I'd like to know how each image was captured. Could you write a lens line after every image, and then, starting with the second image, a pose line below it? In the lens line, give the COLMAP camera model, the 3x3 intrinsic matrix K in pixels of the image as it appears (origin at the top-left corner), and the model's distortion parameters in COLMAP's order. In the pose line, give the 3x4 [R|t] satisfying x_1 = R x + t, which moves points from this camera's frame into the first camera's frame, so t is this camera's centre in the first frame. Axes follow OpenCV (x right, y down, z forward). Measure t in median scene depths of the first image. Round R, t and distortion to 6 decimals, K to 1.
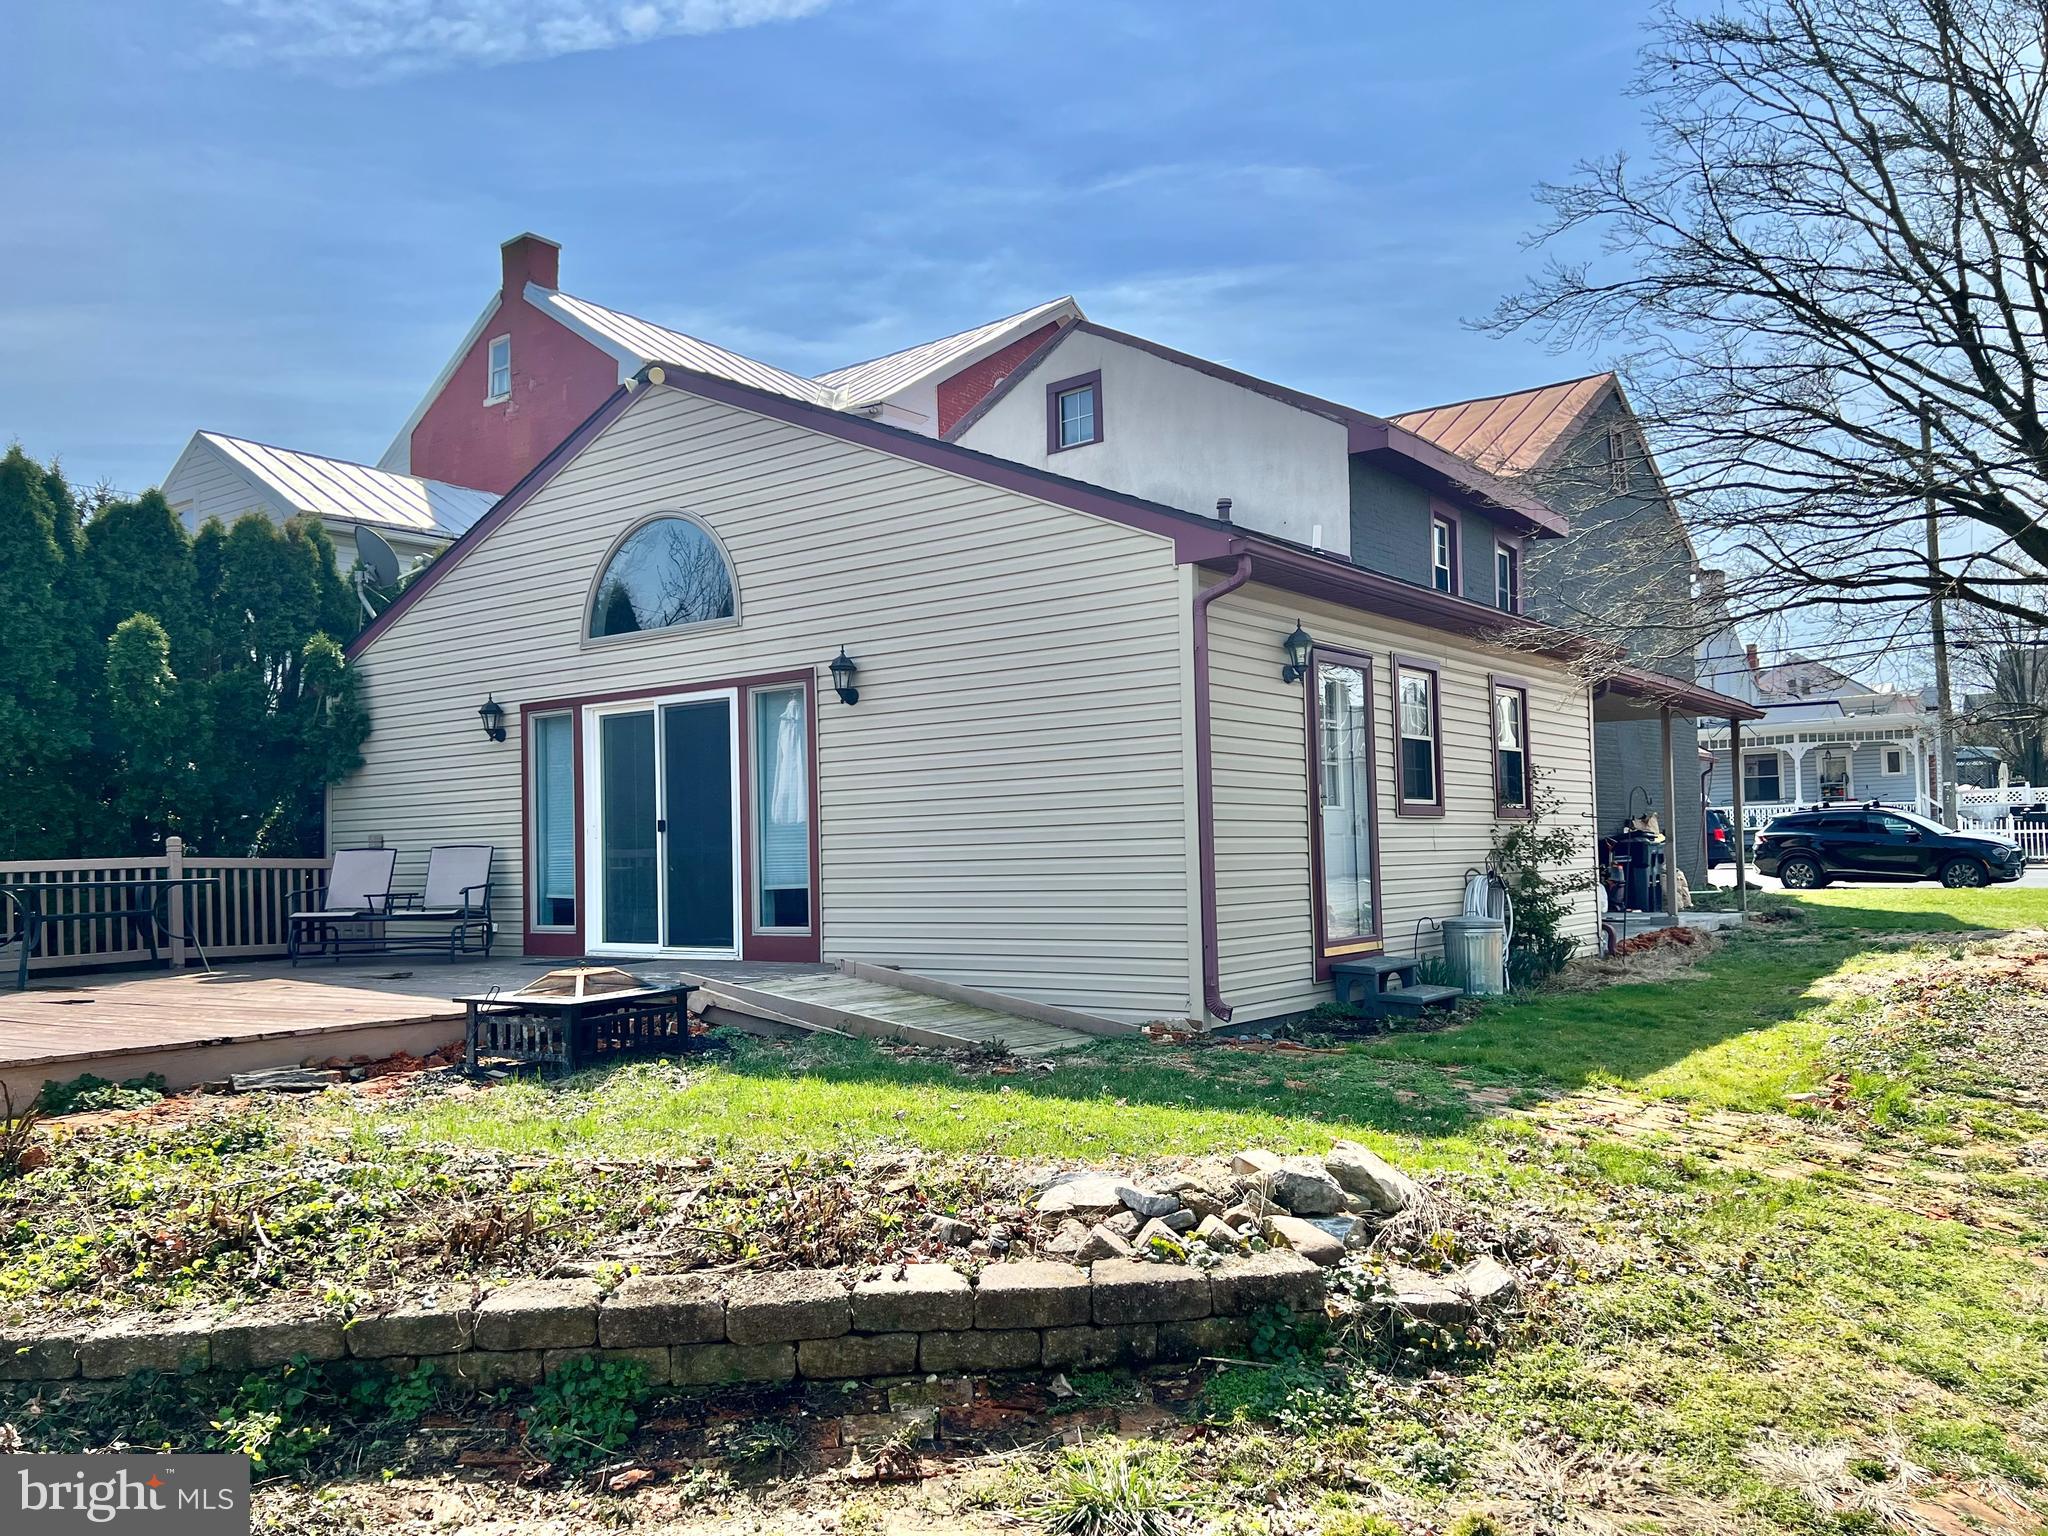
lens RADIAL K [[1551.0, 0, 1036.7], [0, 1551.0, 776.5], [0, 0, 1]] dist [0.041838, -0.033387]
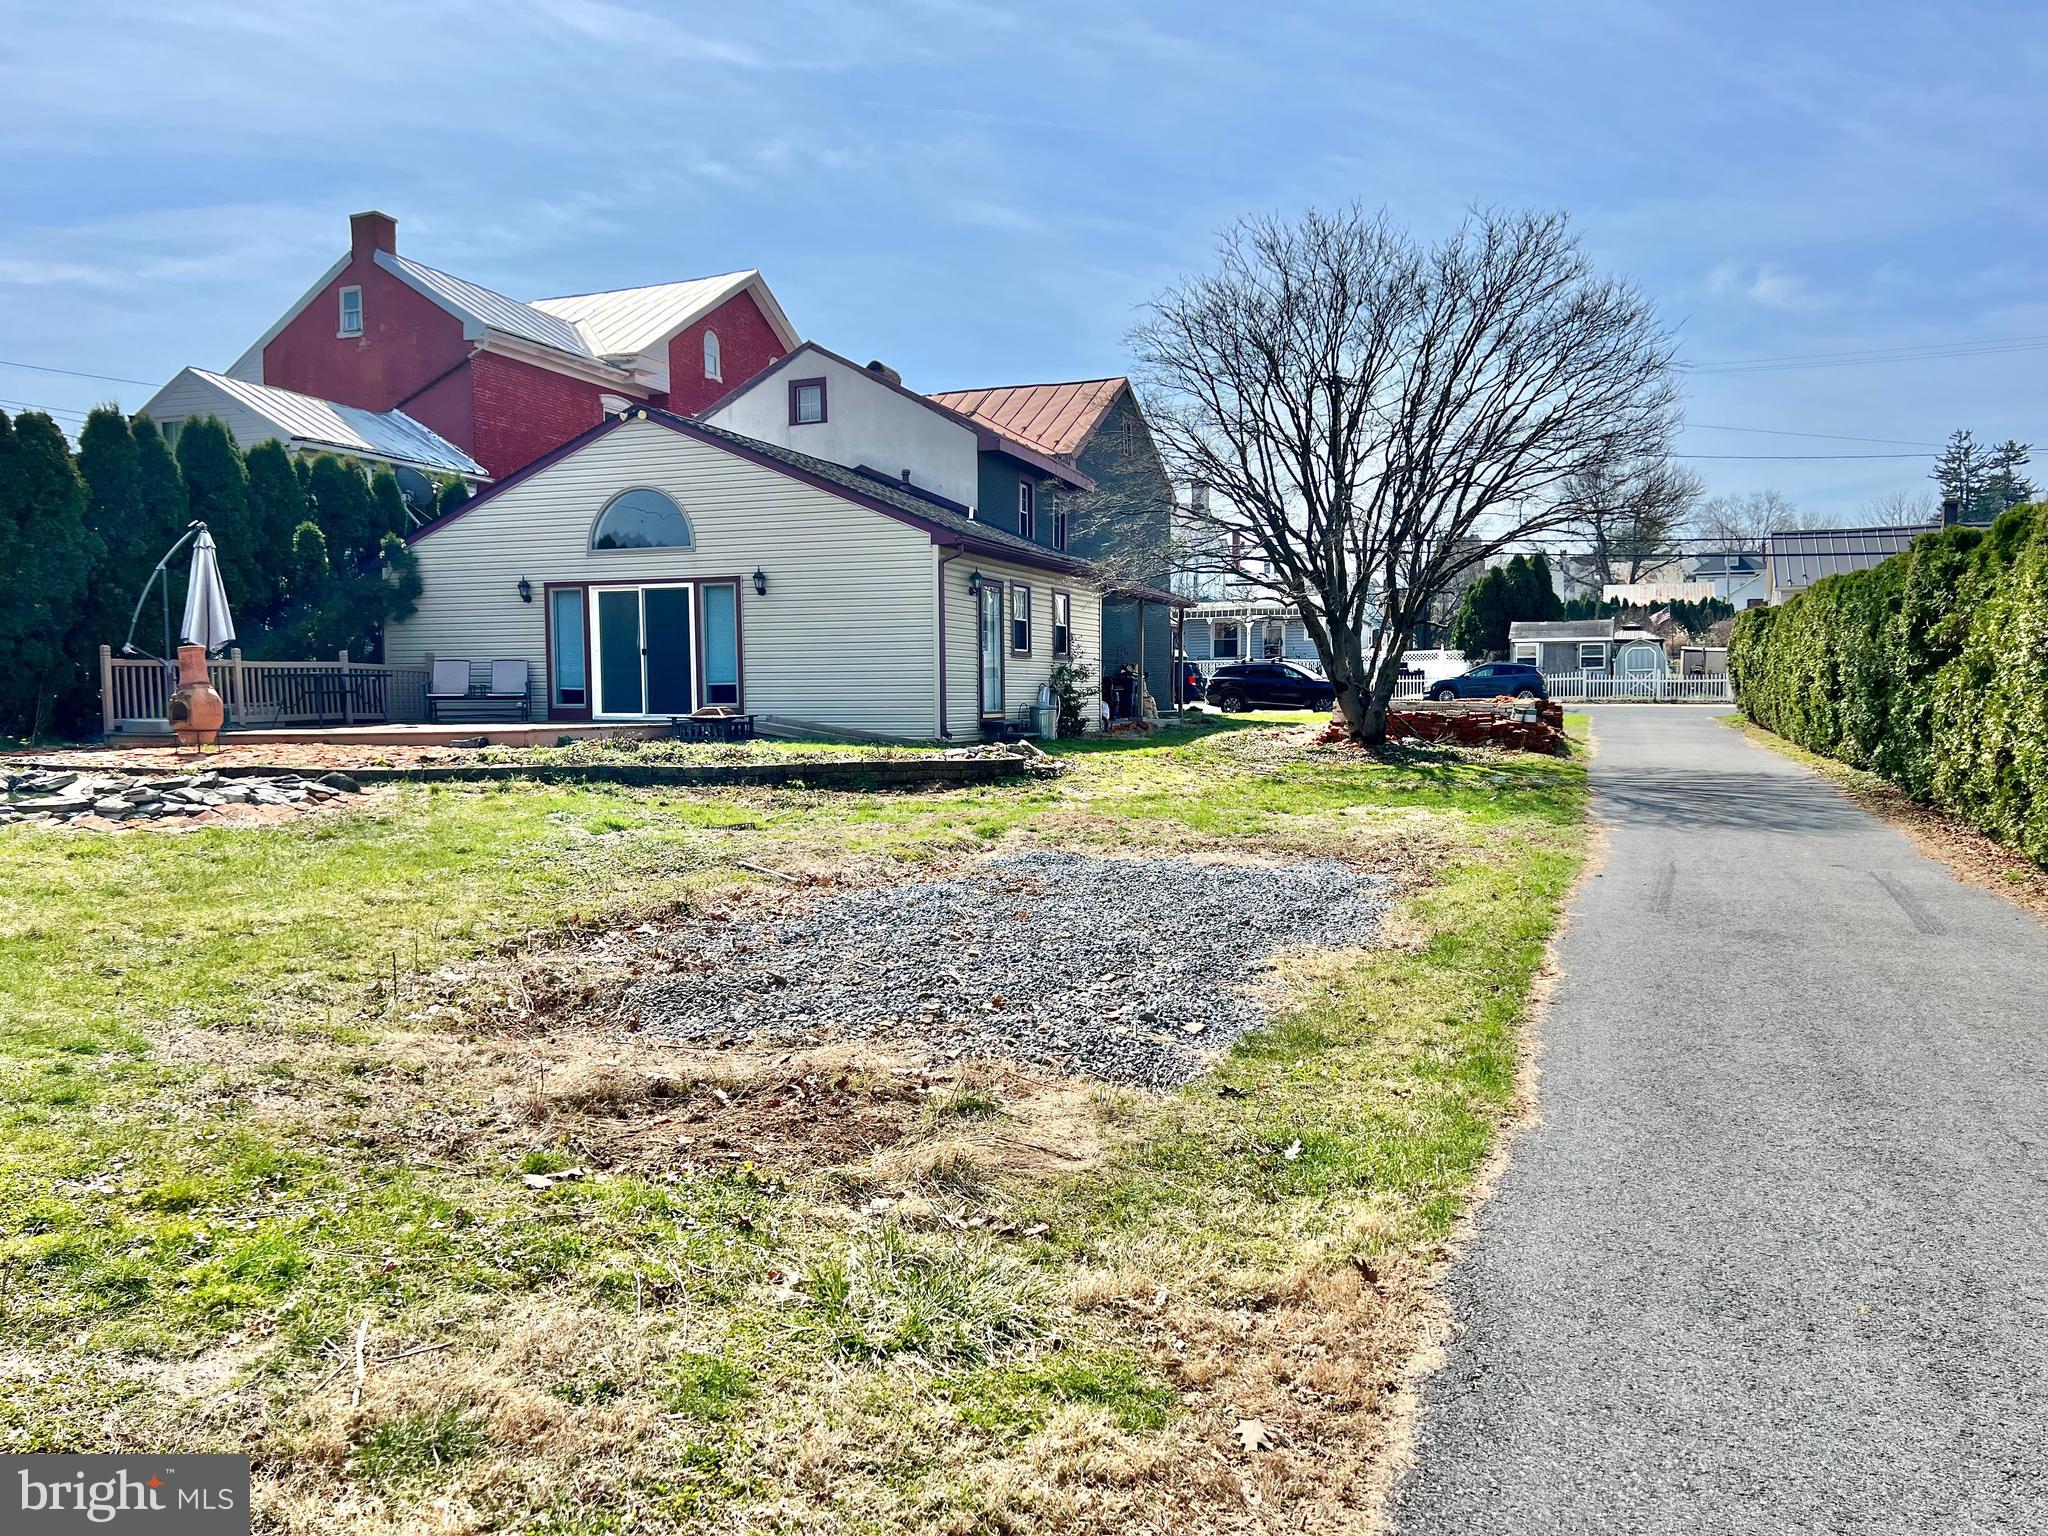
lens RADIAL K [[1551.0, 0, 1028.4], [0, 1551.0, 764.9], [0, 0, 1]] dist [0.041838, -0.033387]
pose [[0.959319, 0.005665, 0.282269, -0.308964], [-0.031468, 0.995714, 0.086964, -0.010859], [-0.280566, -0.092308, 0.955386, -0.942944]]
